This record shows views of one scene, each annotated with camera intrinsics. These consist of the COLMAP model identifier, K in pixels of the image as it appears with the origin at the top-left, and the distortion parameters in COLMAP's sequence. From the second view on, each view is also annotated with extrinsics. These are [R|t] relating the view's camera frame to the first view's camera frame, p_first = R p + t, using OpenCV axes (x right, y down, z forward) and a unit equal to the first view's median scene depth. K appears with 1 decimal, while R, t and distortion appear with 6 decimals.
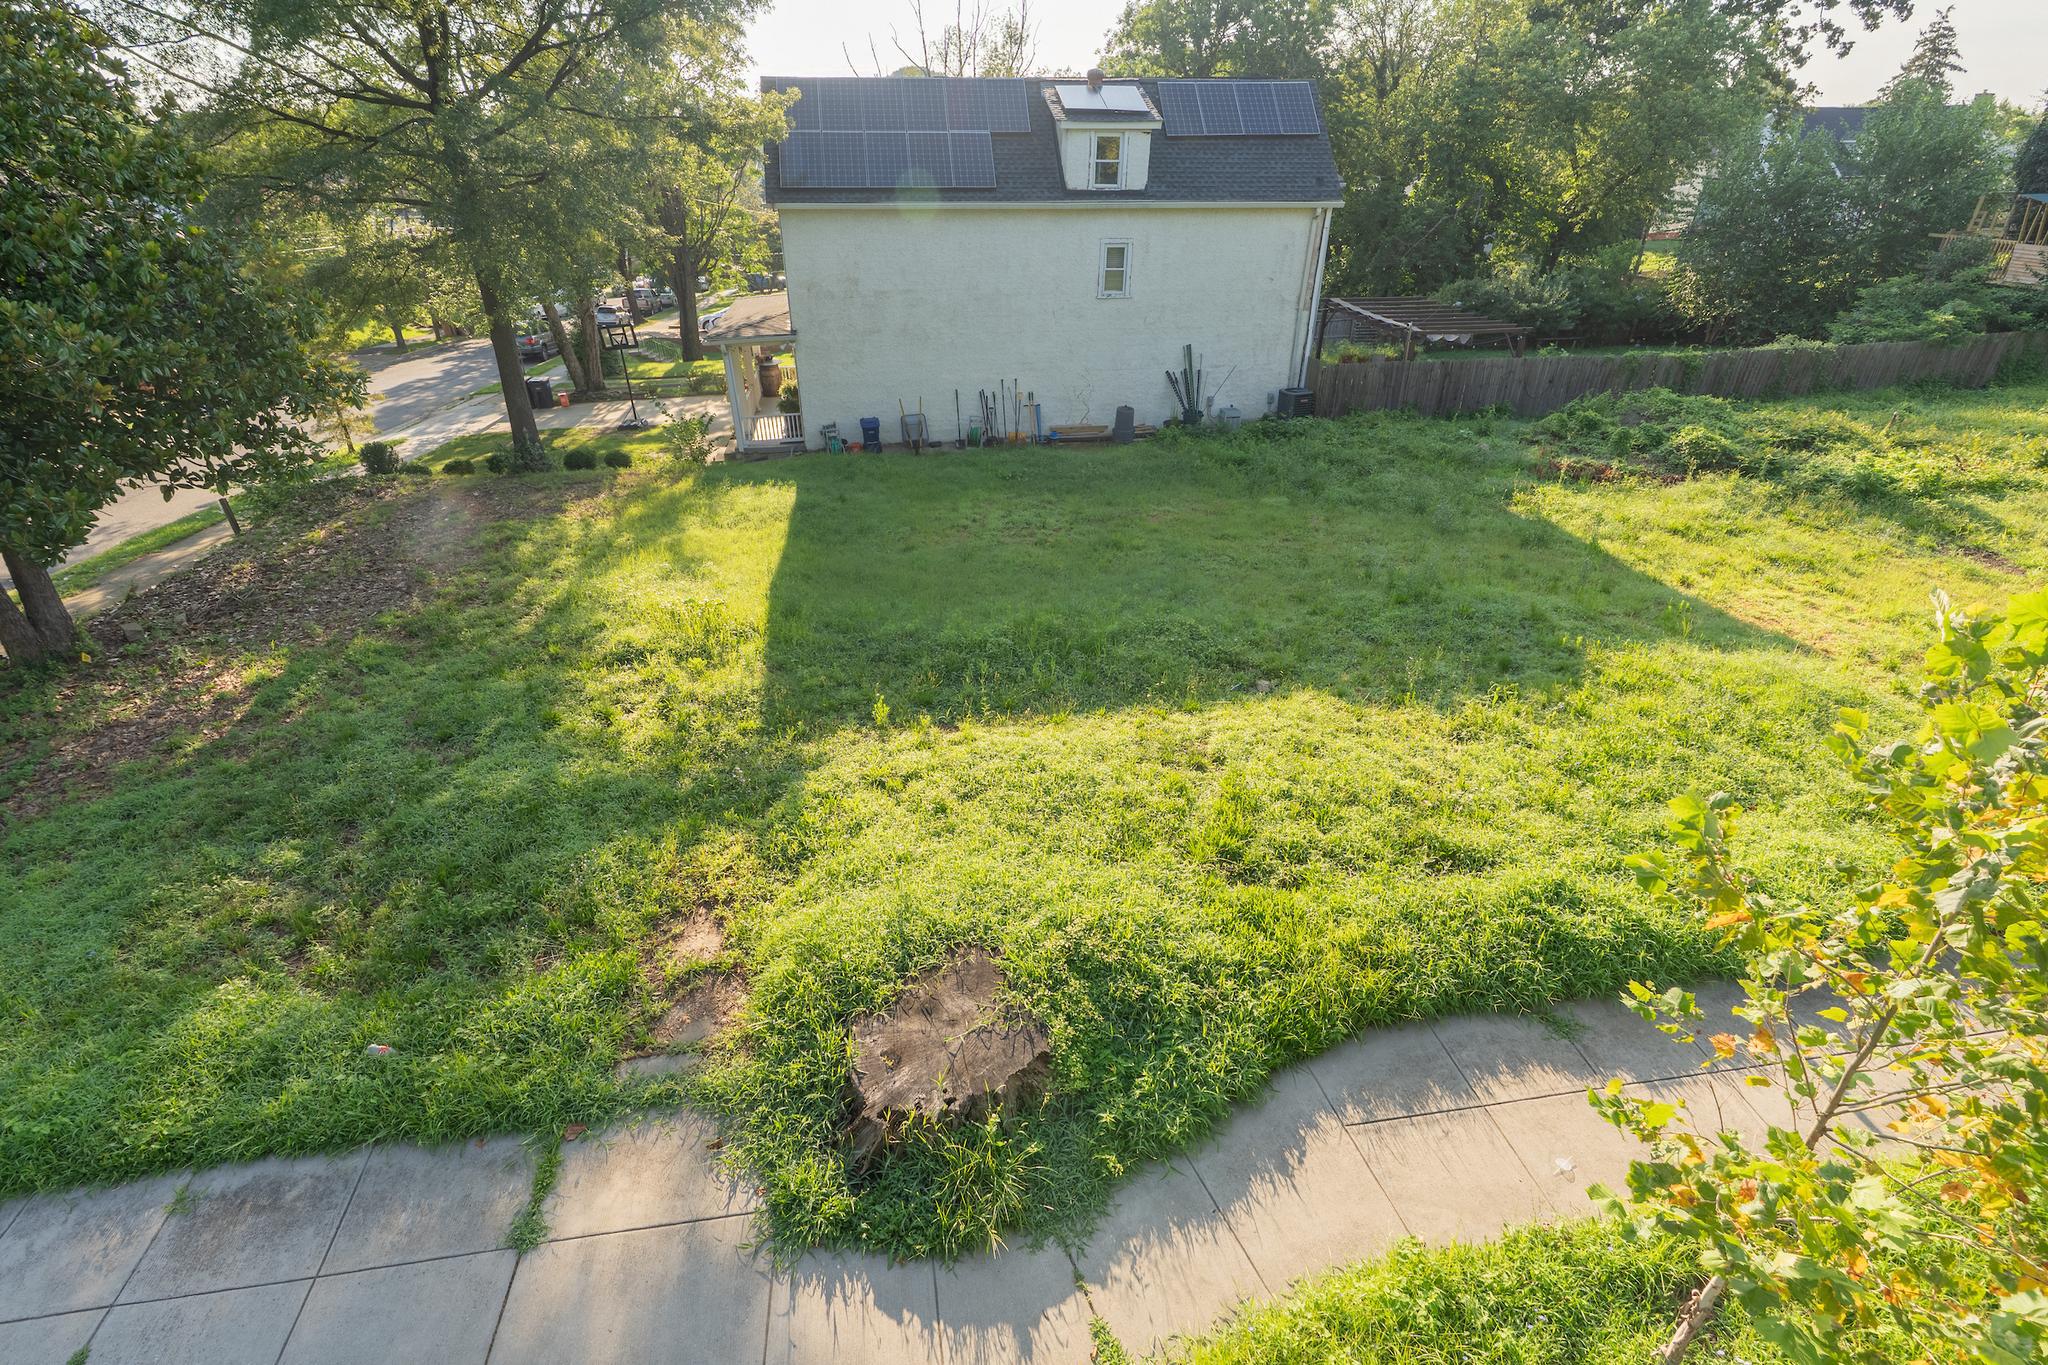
lens RADIAL K [[930.1, 0, 1025.4], [0, 930.1, 688.4], [0, 0, 1]] dist [-0.003151, 0.003723]
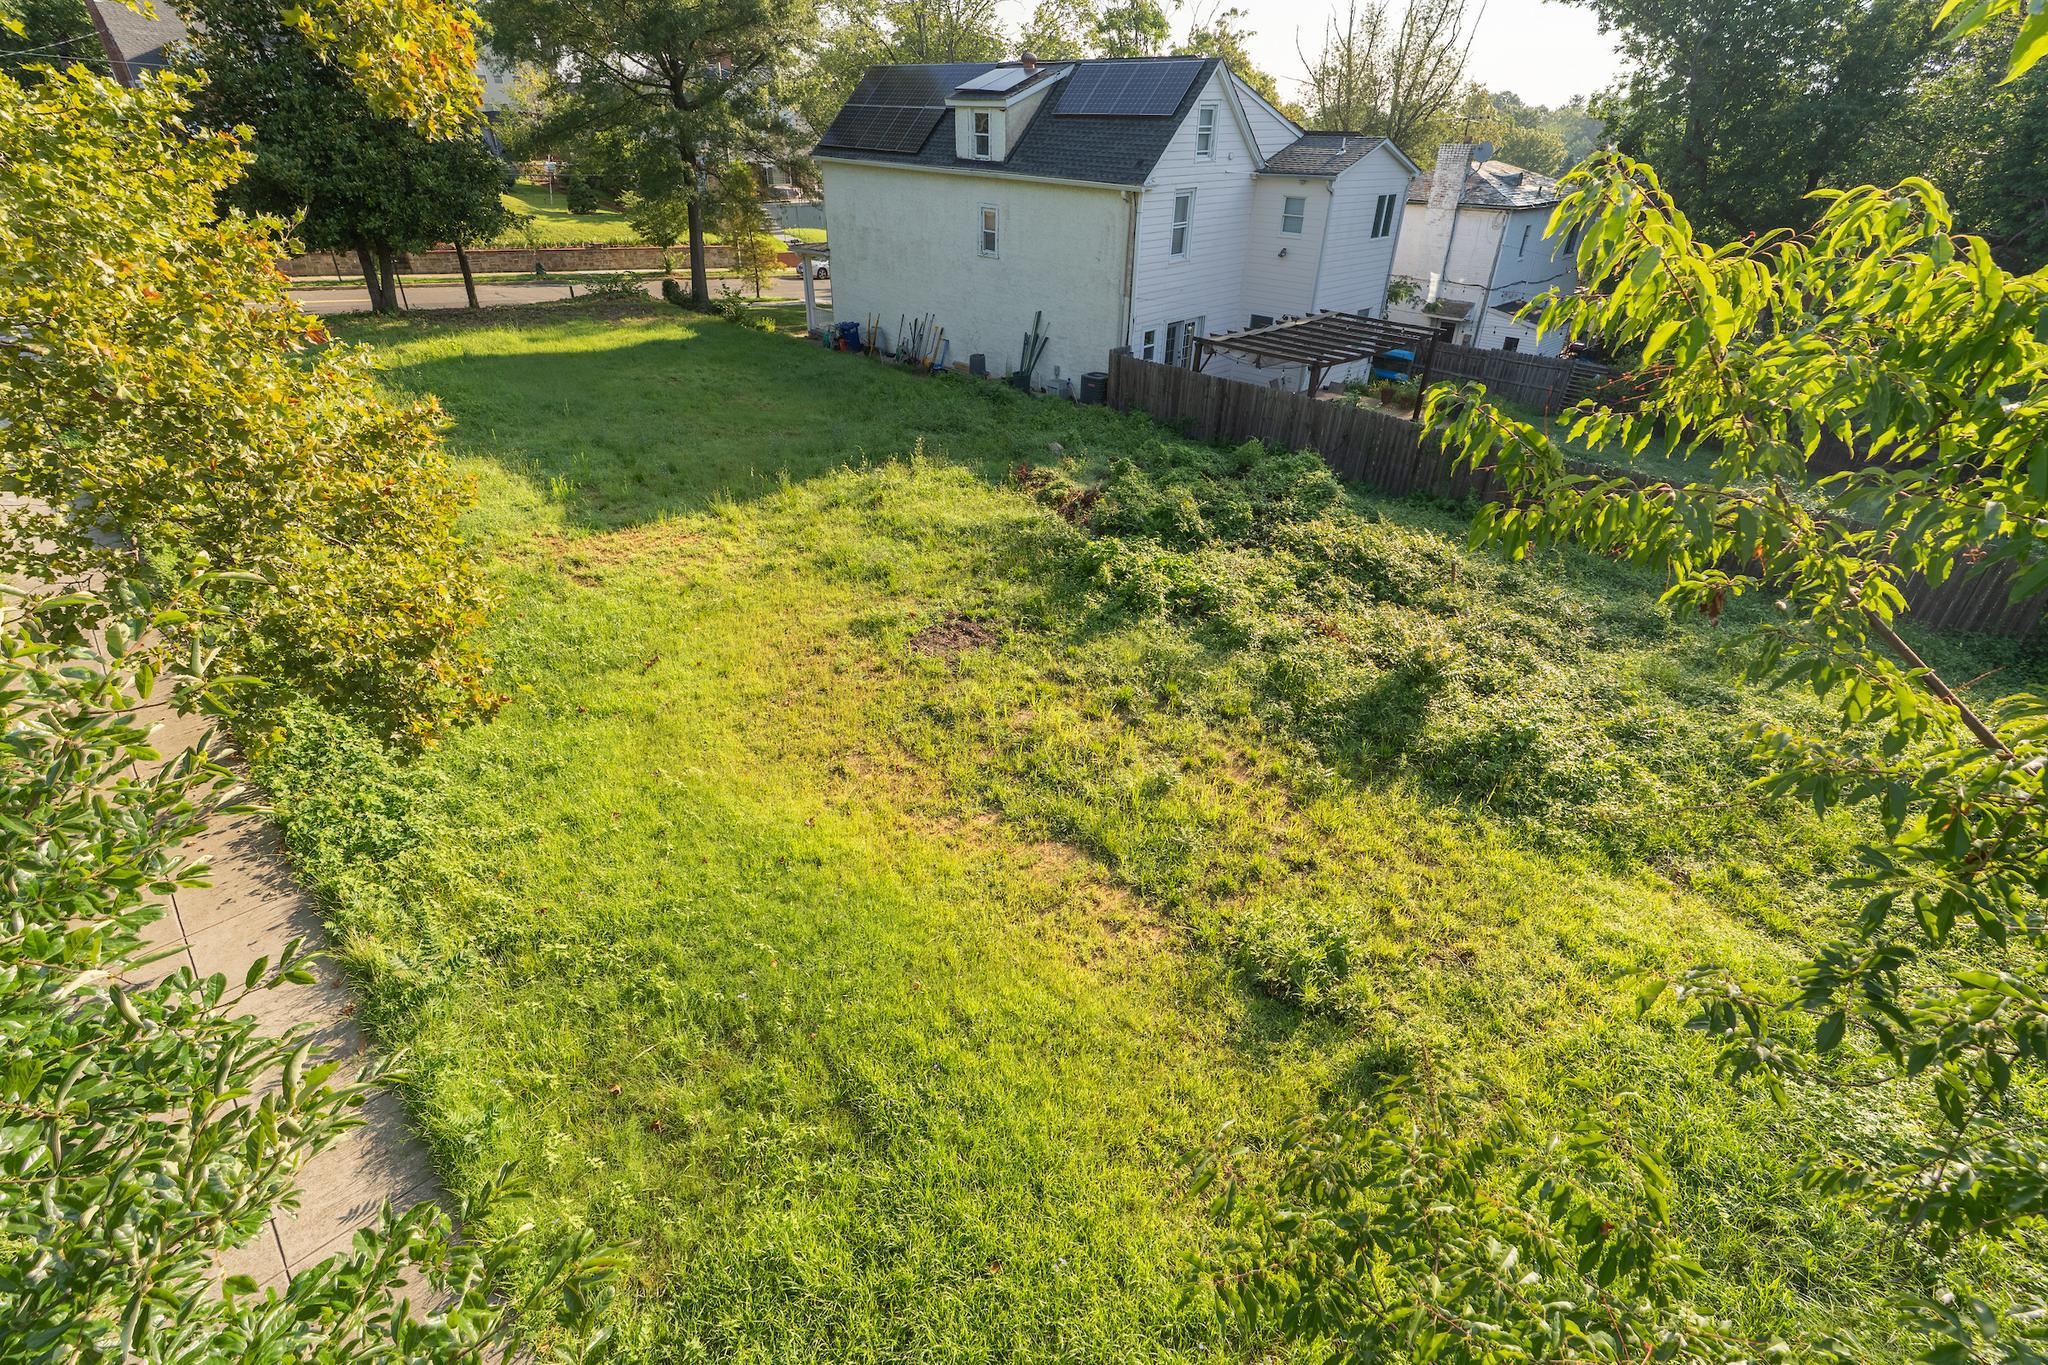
lens RADIAL K [[930.1, 0, 1025.4], [0, 930.1, 688.4], [0, 0, 1]] dist [-0.003151, 0.003723]
pose [[0.609419, 0.432984, -0.664178, 1.981463], [-0.417306, 0.887457, 0.195641, -0.345045], [0.674139, 0.157938, 0.721520, 0.524951]]
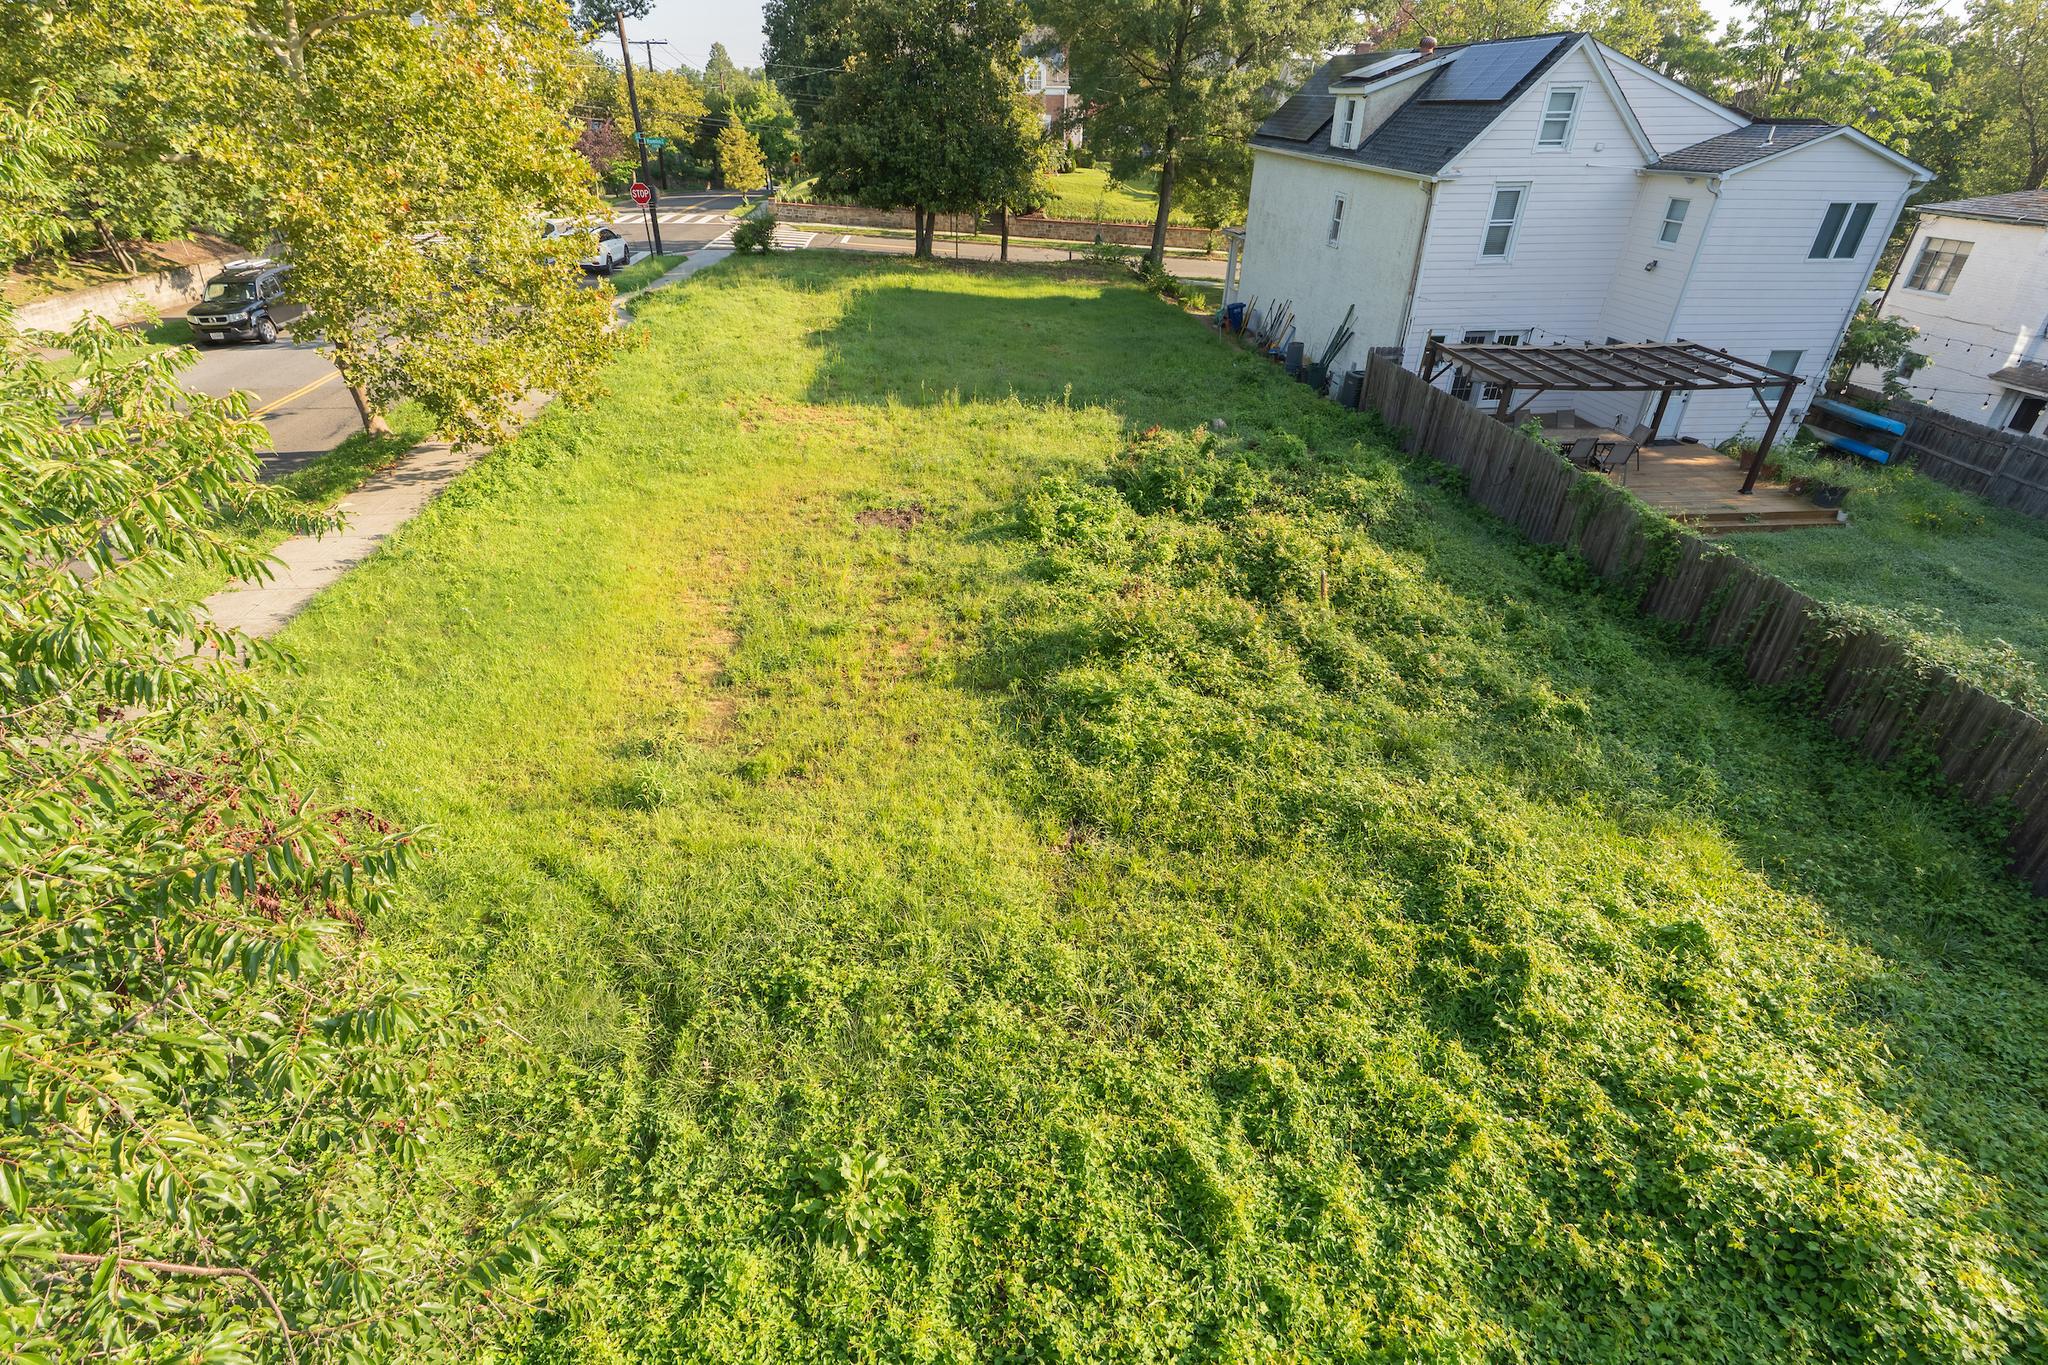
lens RADIAL K [[930.1, 0, 1025.4], [0, 930.1, 688.4], [0, 0, 1]] dist [-0.003151, 0.003723]
pose [[-0.034566, 0.541213, -0.840175, 2.412619], [-0.510334, 0.713251, 0.480449, -0.697139], [0.859281, 0.445377, 0.251546, 1.138331]]
